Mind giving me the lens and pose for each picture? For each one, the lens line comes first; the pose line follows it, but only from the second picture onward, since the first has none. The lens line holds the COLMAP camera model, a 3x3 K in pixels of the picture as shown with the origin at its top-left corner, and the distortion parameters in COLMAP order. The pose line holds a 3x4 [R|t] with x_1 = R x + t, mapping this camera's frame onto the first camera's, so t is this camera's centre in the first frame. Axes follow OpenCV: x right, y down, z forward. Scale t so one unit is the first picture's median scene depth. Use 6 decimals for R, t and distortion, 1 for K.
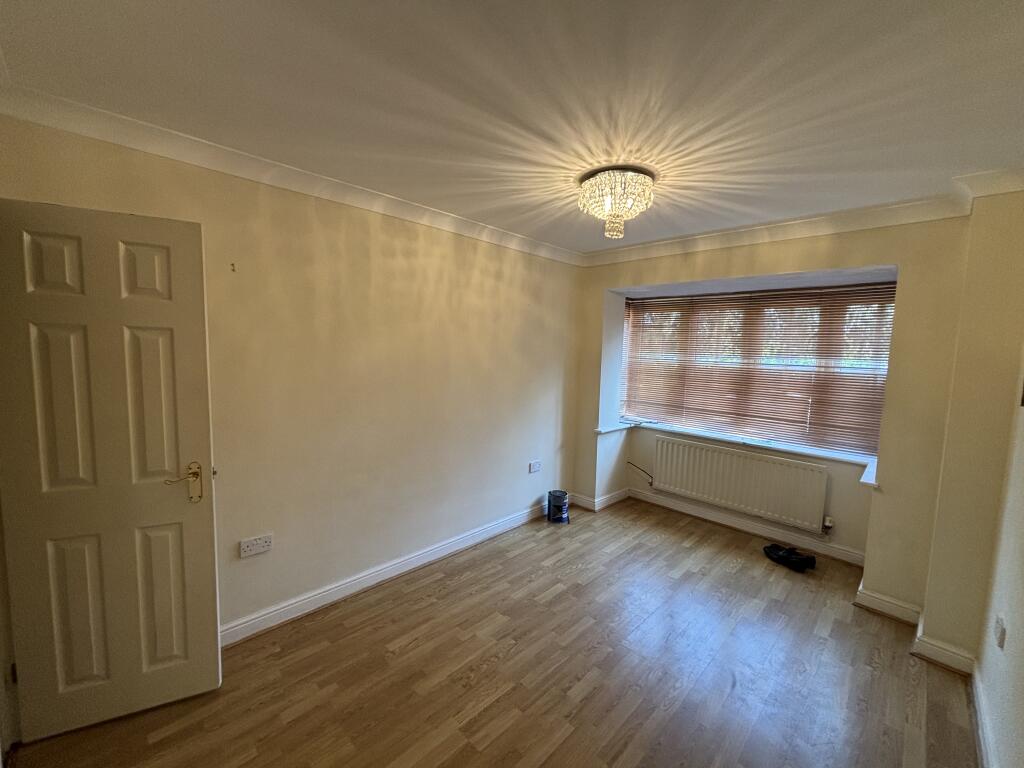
lens RADIAL K [[420.7, 0, 510.2], [0, 420.7, 384.8], [0, 0, 1]] dist [0.006249, 0.001422]
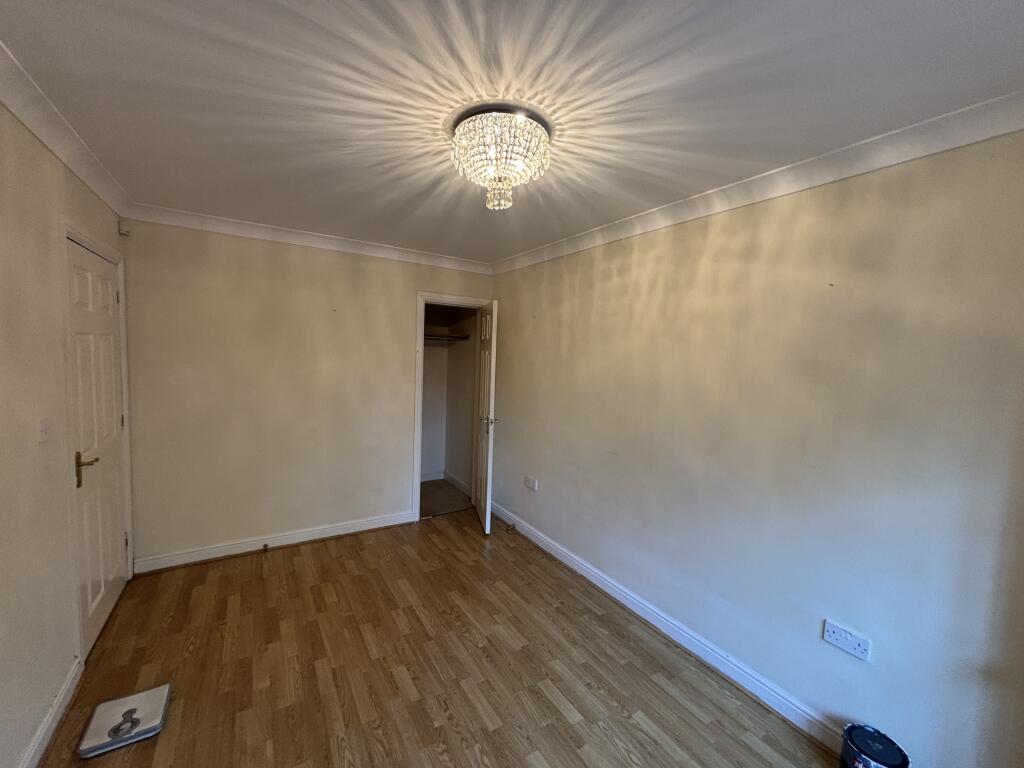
lens RADIAL K [[420.7, 0, 510.8], [0, 420.7, 383.8], [0, 0, 1]] dist [0.006249, 0.001422]
pose [[-0.226947, 0.032399, -0.973368, 0.852919], [-0.135725, 0.988641, 0.064553, -0.079456], [0.964403, 0.146761, -0.219972, 1.069299]]
